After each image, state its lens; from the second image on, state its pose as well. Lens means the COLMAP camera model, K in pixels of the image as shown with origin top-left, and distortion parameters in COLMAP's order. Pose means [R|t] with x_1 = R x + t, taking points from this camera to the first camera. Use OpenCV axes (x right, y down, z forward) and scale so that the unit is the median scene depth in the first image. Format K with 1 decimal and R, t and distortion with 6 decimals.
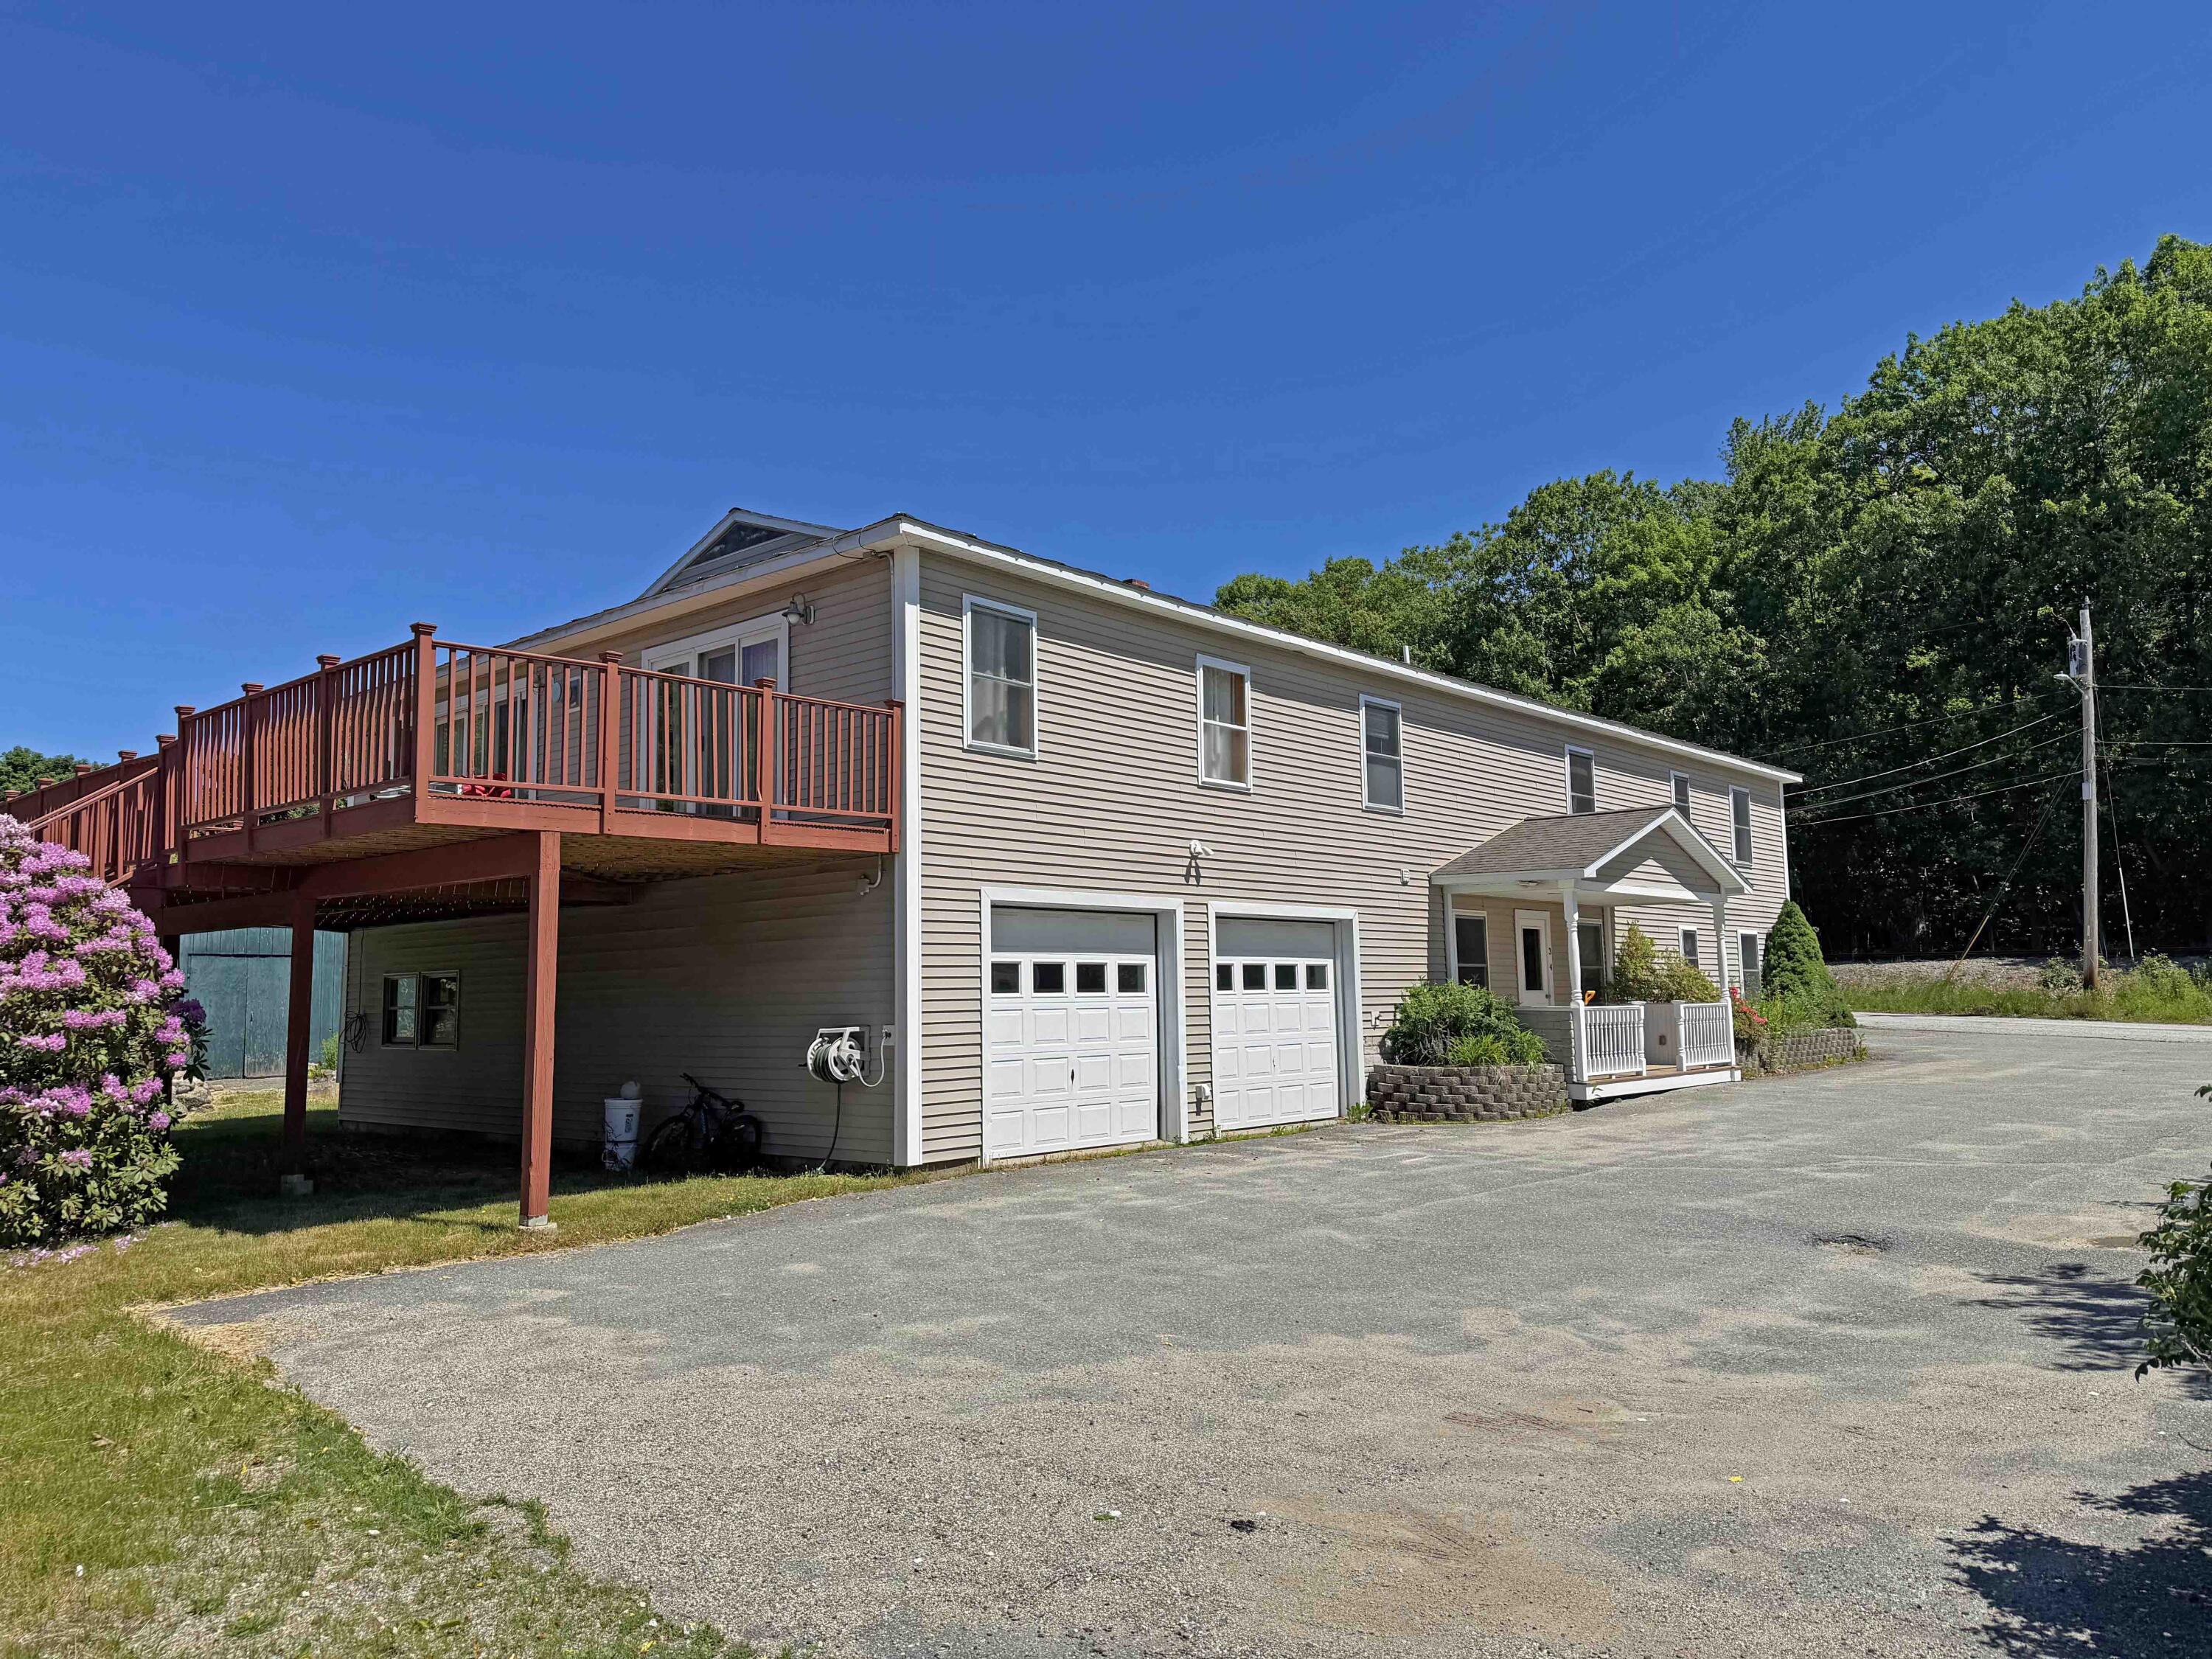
lens RADIAL K [[1535.6, 0, 1106.0], [0, 1535.6, 829.5], [0, 0, 1]] dist [0.118080, -0.164259]
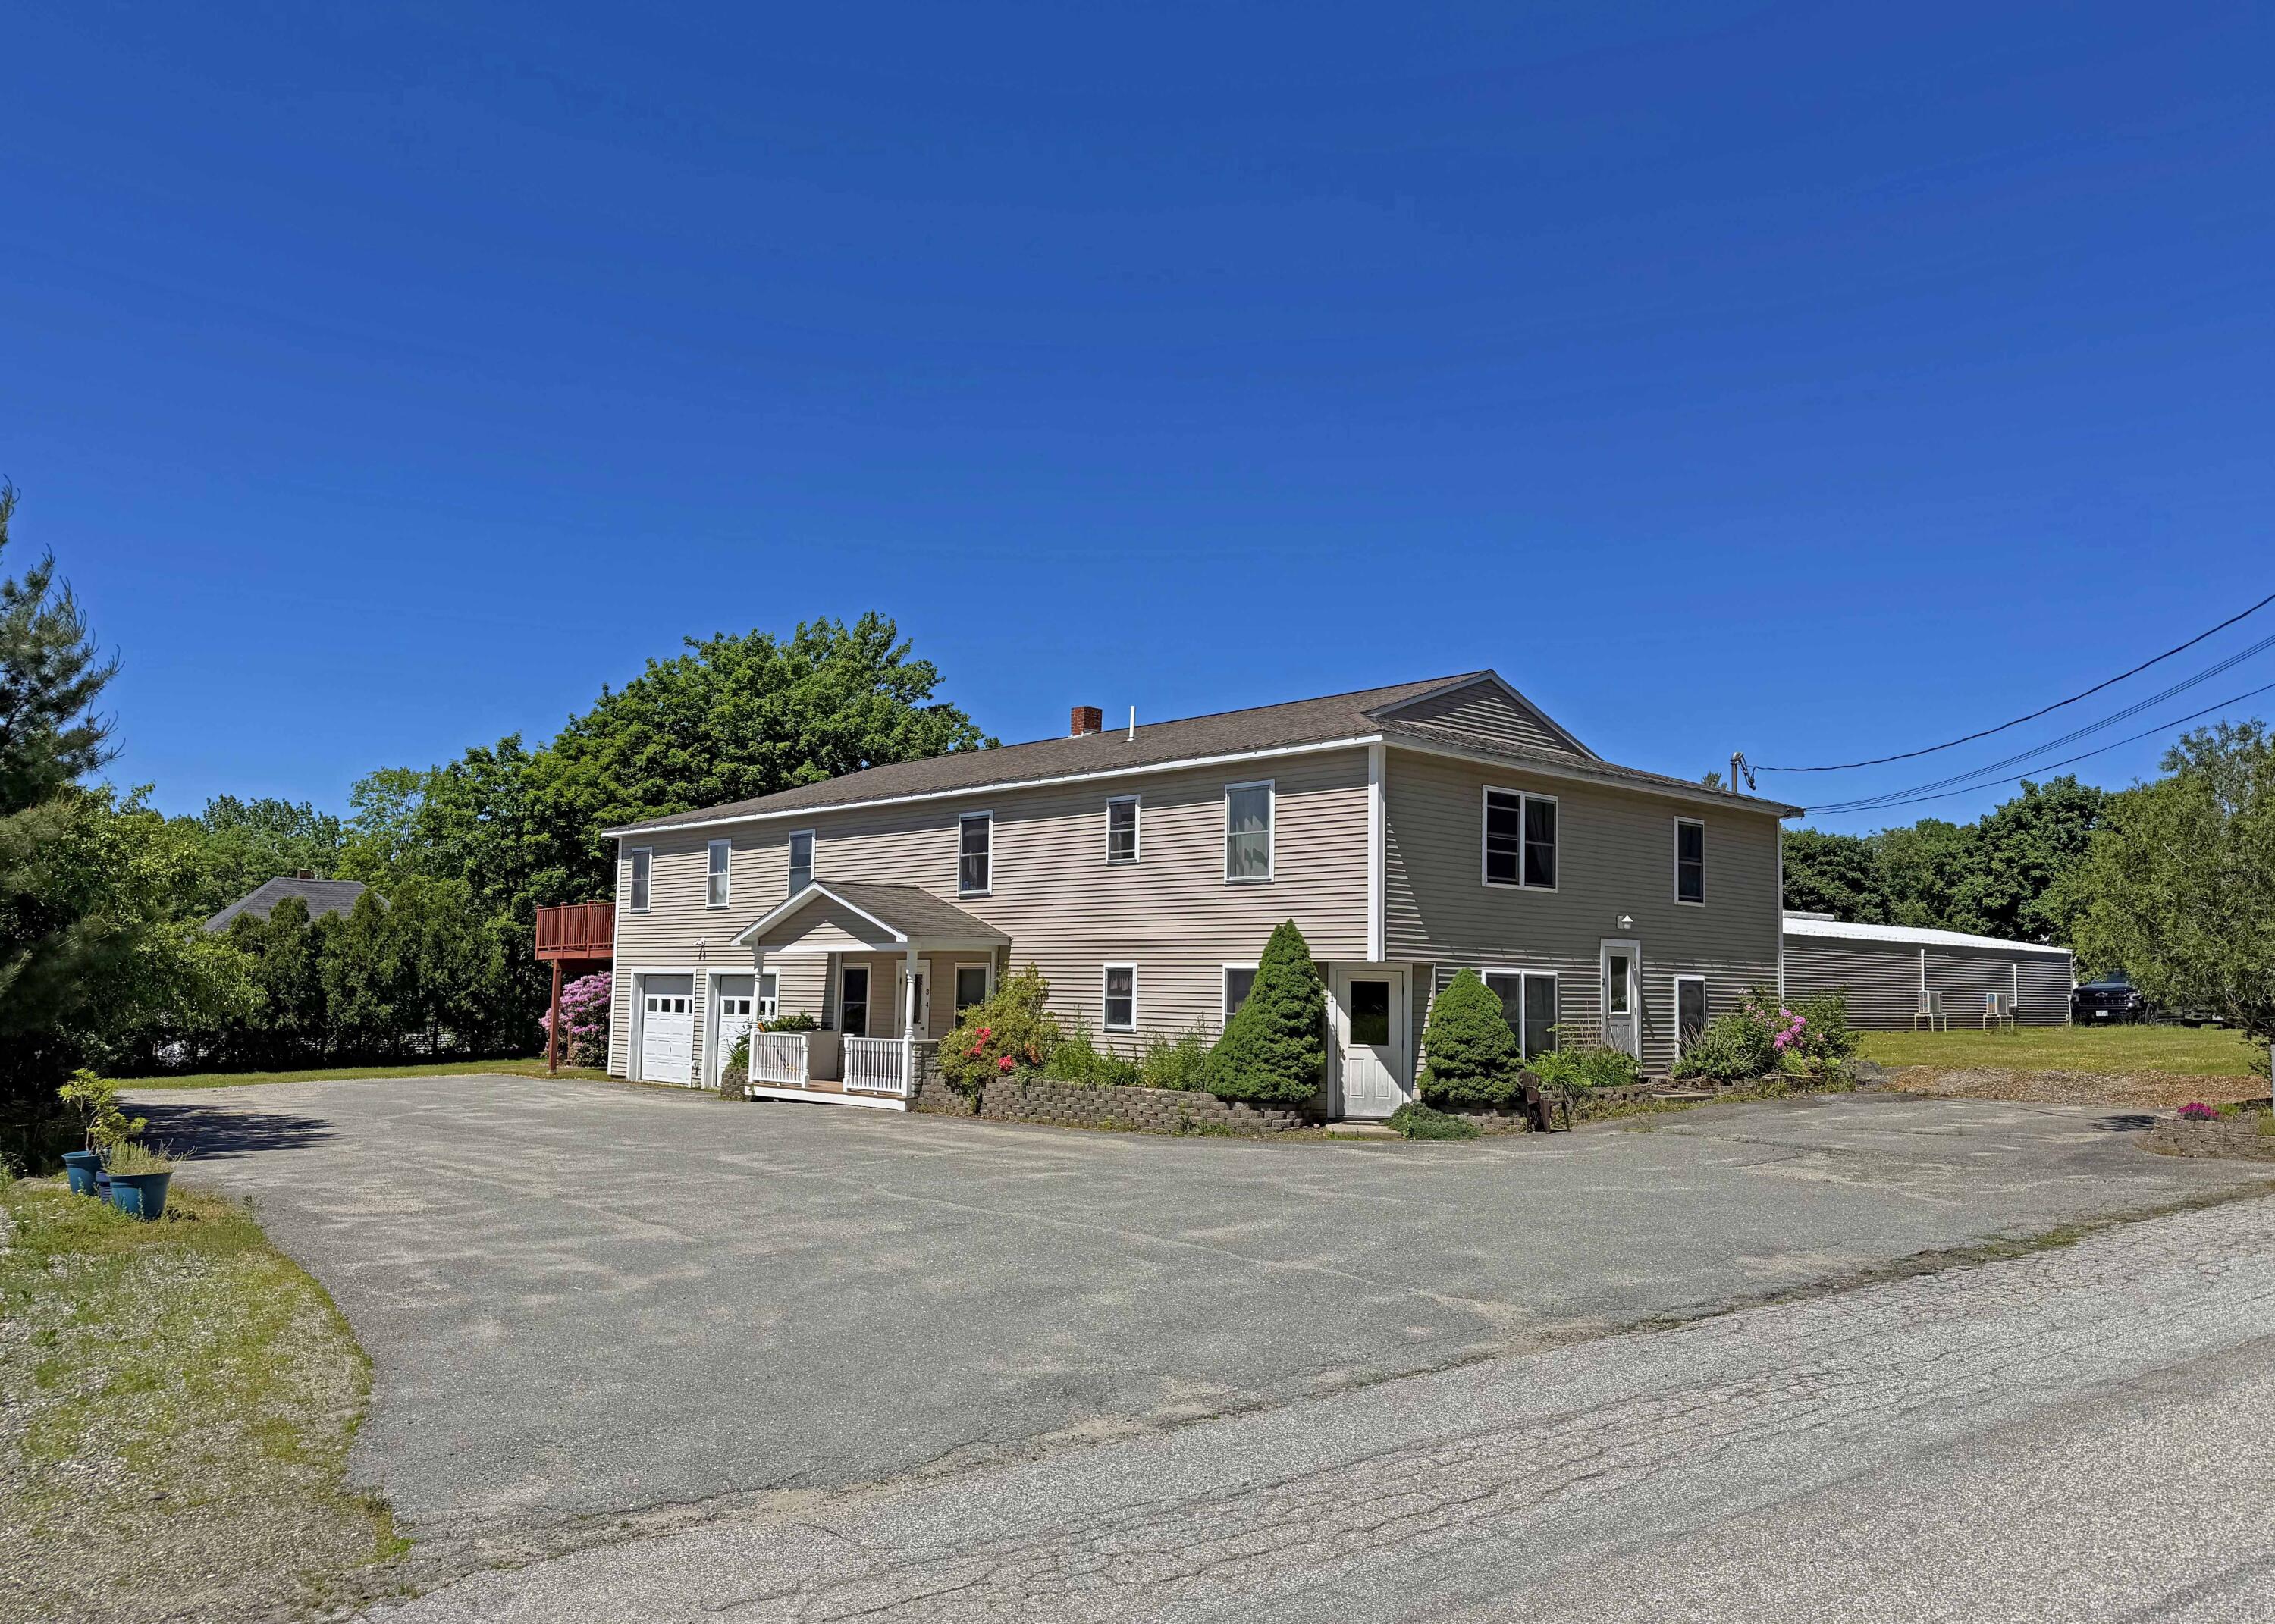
lens RADIAL K [[1686.5, 0, 1137.5], [0, 1686.5, 812.0], [0, 0, 1]] dist [0.000260, -0.000022]
pose [[-0.078968, -0.107375, -0.991078, 2.166845], [0.069445, 0.991174, -0.112919, 0.130719], [0.994455, -0.077742, -0.070814, 1.713323]]
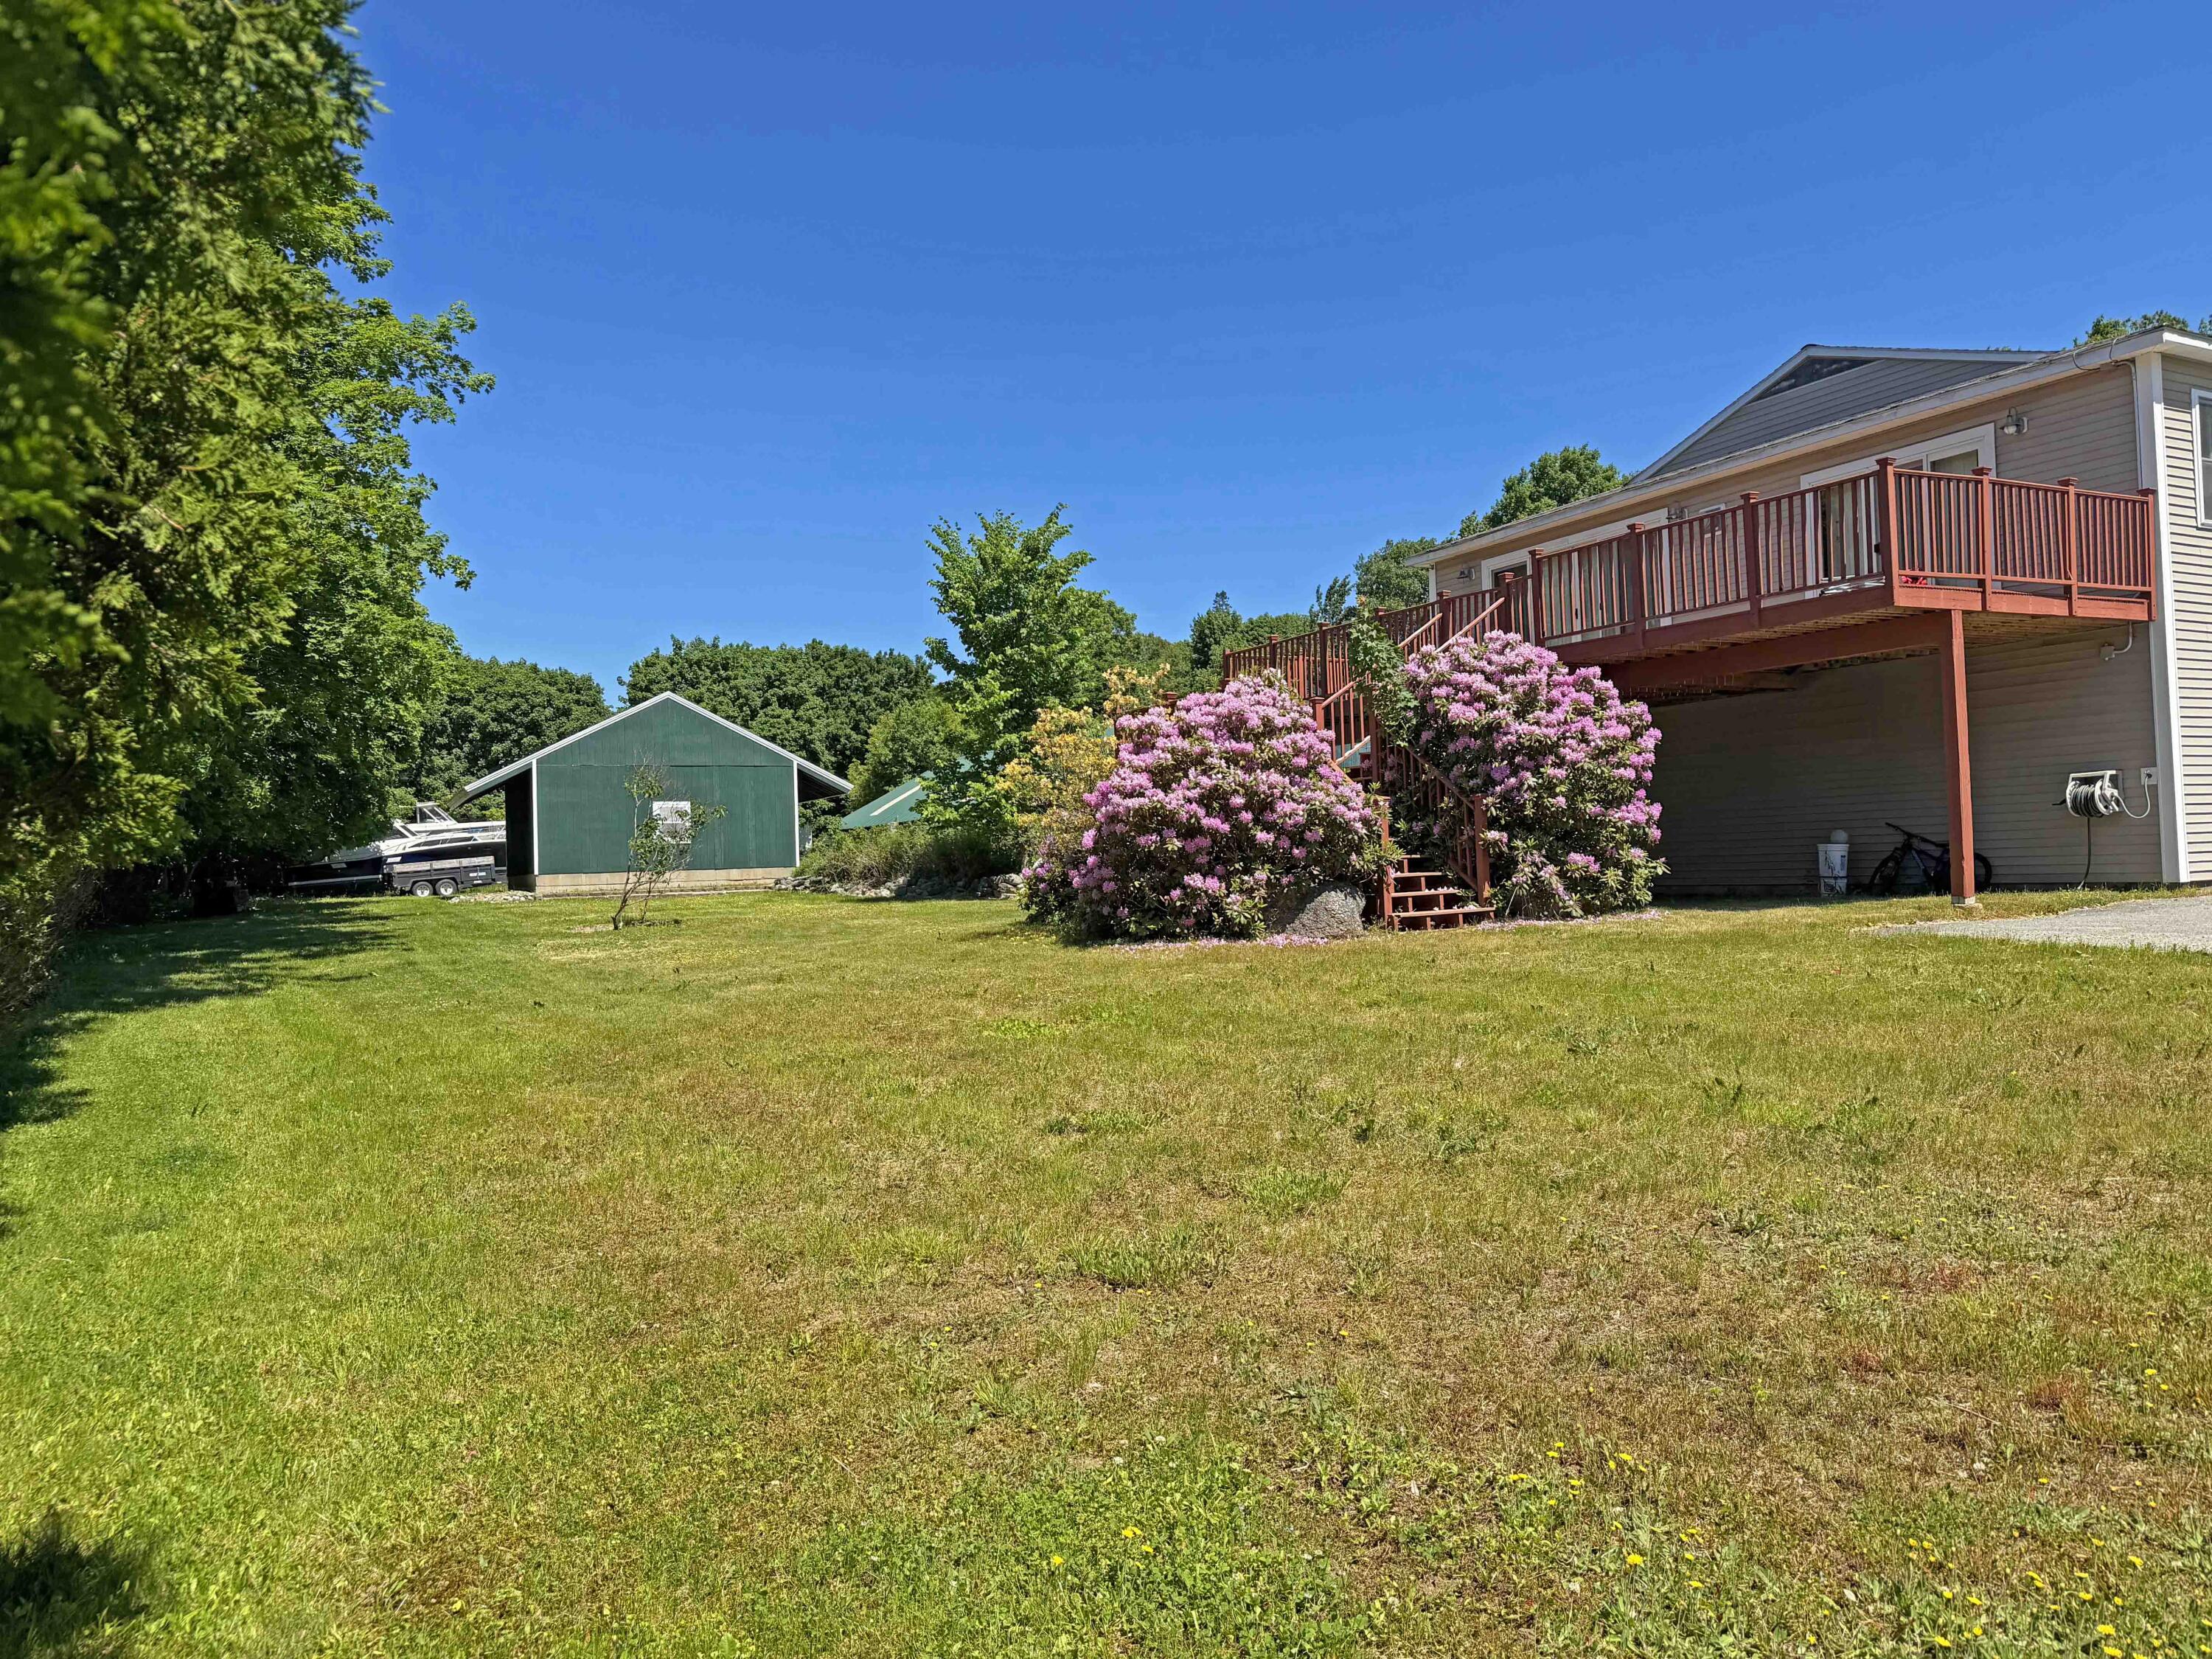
lens RADIAL K [[1535.6, 0, 1106.0], [0, 1535.6, 829.5], [0, 0, 1]] dist [0.118080, -0.164259]
pose [[0.930779, -0.022029, -0.364918, -0.361783], [0.057547, 0.994567, 0.086741, 0.019571], [0.361025, -0.101736, 0.926990, -0.326471]]
